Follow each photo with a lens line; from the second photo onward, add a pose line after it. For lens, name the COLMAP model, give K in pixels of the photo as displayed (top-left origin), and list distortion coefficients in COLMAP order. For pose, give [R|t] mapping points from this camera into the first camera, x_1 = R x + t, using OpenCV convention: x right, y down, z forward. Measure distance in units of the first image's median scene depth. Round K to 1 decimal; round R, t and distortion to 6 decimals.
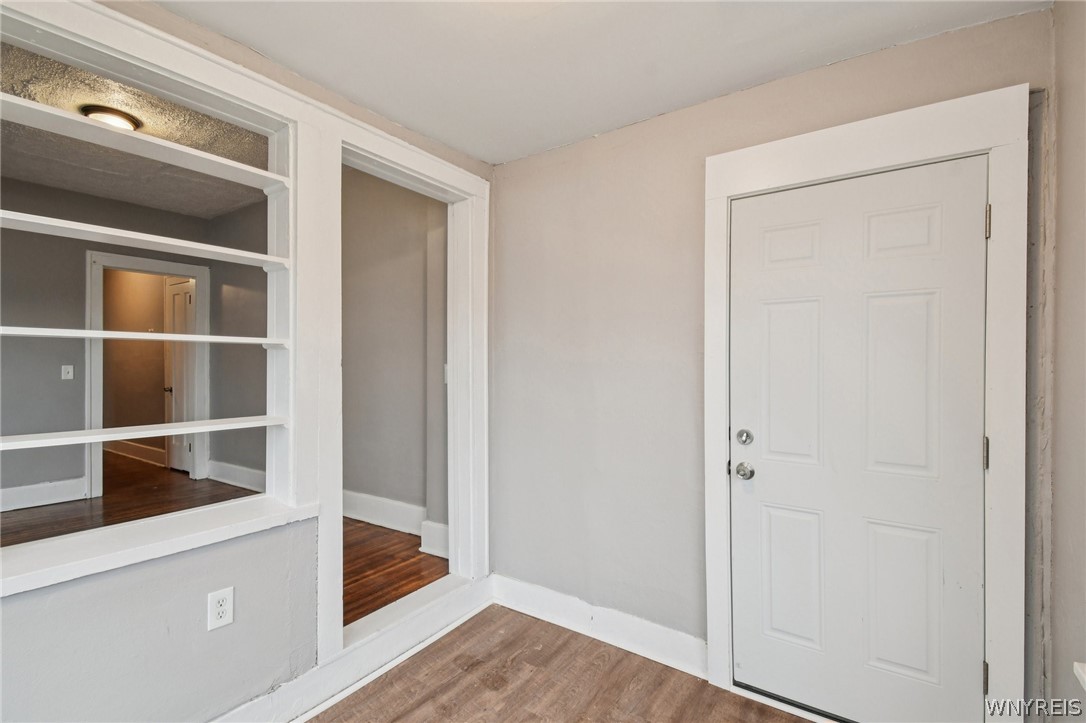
lens RADIAL K [[475.9, 0, 536.9], [0, 475.9, 363.0], [0, 0, 1]] dist [-0.038567, -0.001170]
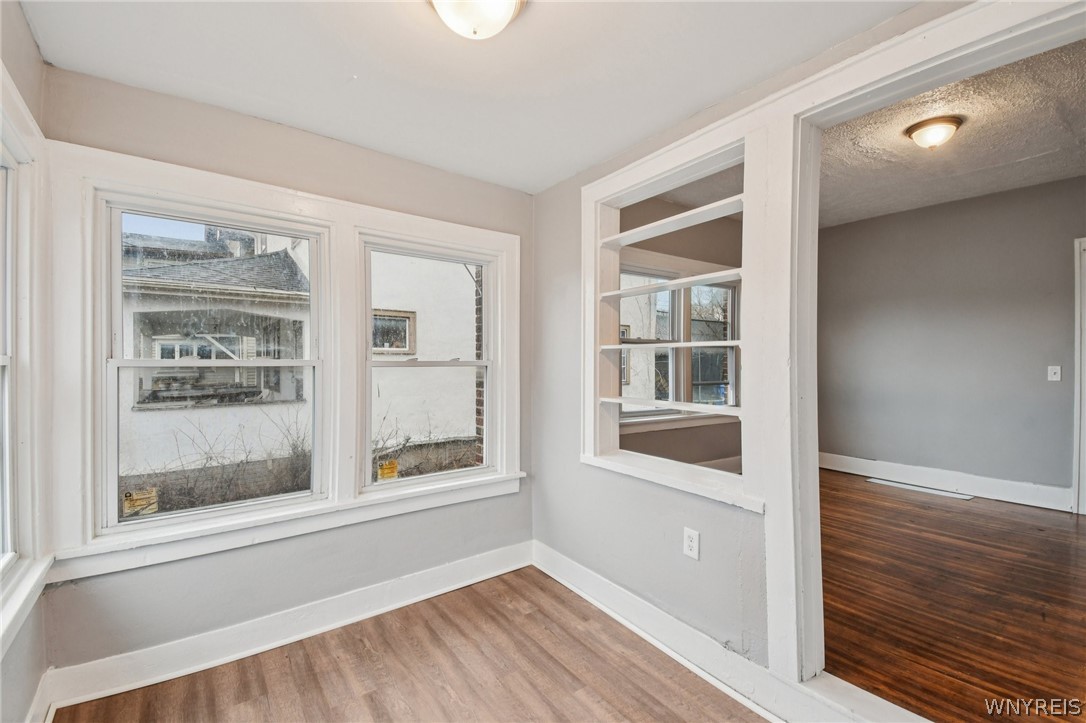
lens RADIAL K [[475.9, 0, 537.8], [0, 475.9, 356.4], [0, 0, 1]] dist [-0.038567, -0.001170]
pose [[-0.392204, -0.007575, -0.919847, 0.459771], [-0.009822, 0.999944, -0.004047, -0.000552], [0.919826, 0.007447, -0.392256, 0.688105]]
